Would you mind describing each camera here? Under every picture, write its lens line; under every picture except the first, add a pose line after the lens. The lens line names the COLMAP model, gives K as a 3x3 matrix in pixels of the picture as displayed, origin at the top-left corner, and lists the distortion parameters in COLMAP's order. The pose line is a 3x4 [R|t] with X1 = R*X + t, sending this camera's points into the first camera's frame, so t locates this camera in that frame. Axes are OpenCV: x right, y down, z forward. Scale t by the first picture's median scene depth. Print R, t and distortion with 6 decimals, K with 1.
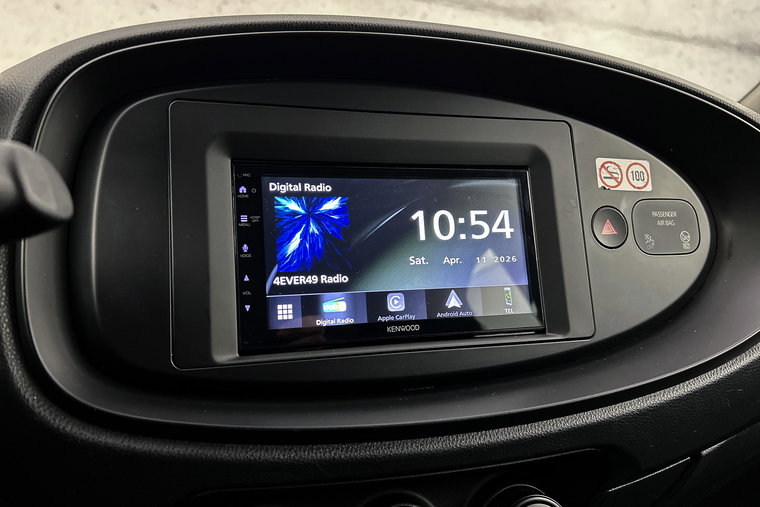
lens RADIAL K [[596.6, 0, 382.2], [0, 596.6, 255.6], [0, 0, 1]] dist [0.079315, -0.098488]
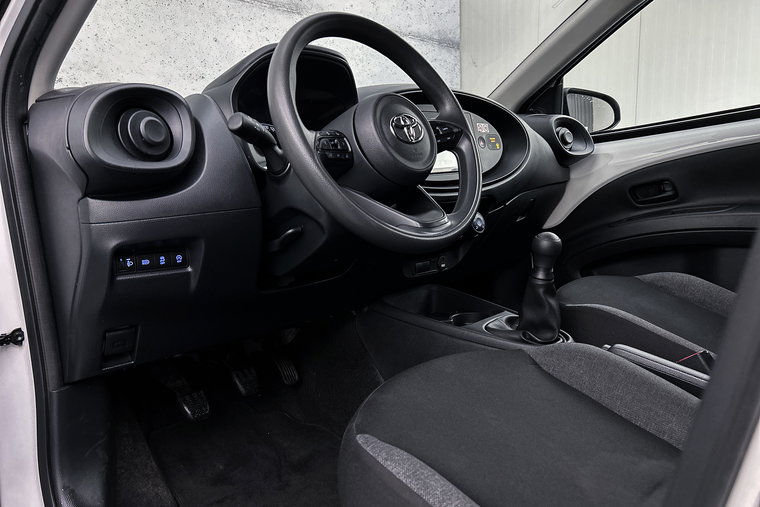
lens RADIAL K [[596.6, 0, 381.7], [0, 596.6, 258.4], [0, 0, 1]] dist [0.079315, -0.098488]
pose [[0.898700, -0.117077, 0.422648, -2.000706], [0.094942, 0.992793, 0.073130, 0.367294], [-0.428164, -0.025595, 0.903339, -2.279406]]
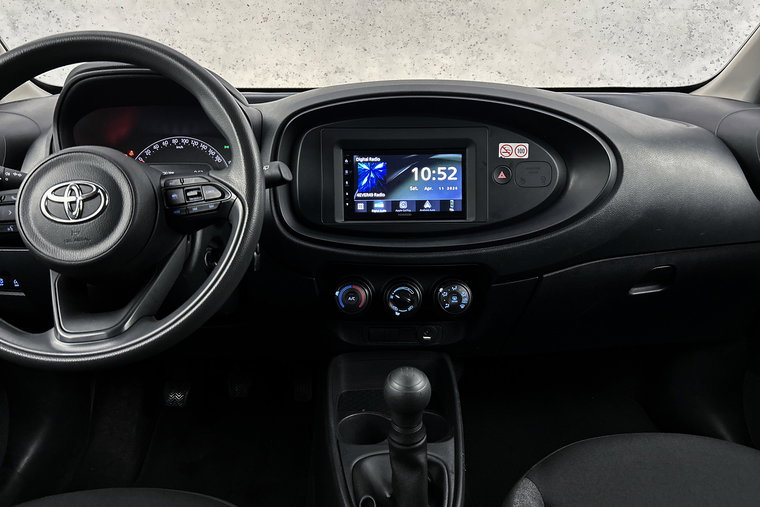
lens RADIAL K [[596.6, 0, 394.5], [0, 596.6, 256.5], [0, 0, 1]] dist [0.079315, -0.098488]
pose [[0.951078, 0.071582, -0.300544, 0.785836], [-0.012682, 0.981014, 0.193521, -0.202344], [0.308691, -0.180242, 0.933929, -1.479289]]
